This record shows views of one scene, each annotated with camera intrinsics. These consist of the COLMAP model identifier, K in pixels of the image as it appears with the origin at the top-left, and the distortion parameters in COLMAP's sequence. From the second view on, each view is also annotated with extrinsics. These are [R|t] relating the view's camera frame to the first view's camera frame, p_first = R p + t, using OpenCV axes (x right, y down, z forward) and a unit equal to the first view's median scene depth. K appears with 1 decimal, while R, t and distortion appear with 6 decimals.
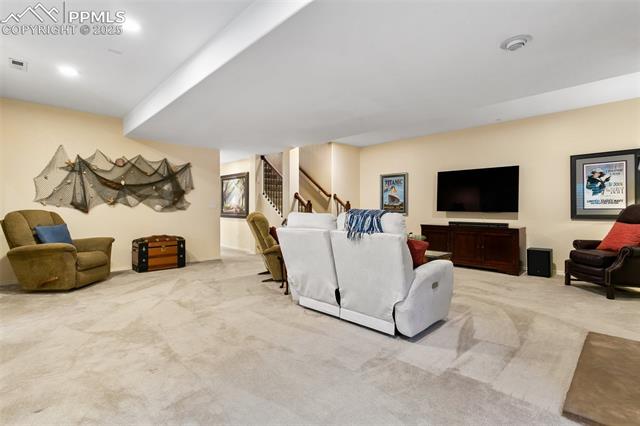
lens RADIAL K [[307.0, 0, 315.6], [0, 307.0, 206.0], [0, 0, 1]] dist [0.001611, 0.000075]
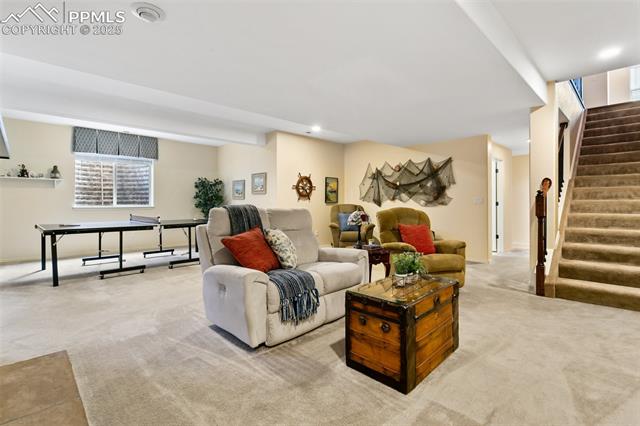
lens RADIAL K [[307.0, 0, 315.6], [0, 307.0, 206.0], [0, 0, 1]] dist [0.001611, 0.000075]
pose [[-0.011468, 0.011813, -0.999864, 0.642236], [0.006593, 0.999909, 0.011738, 0.001340], [0.999913, -0.006457, -0.011545, 0.635571]]
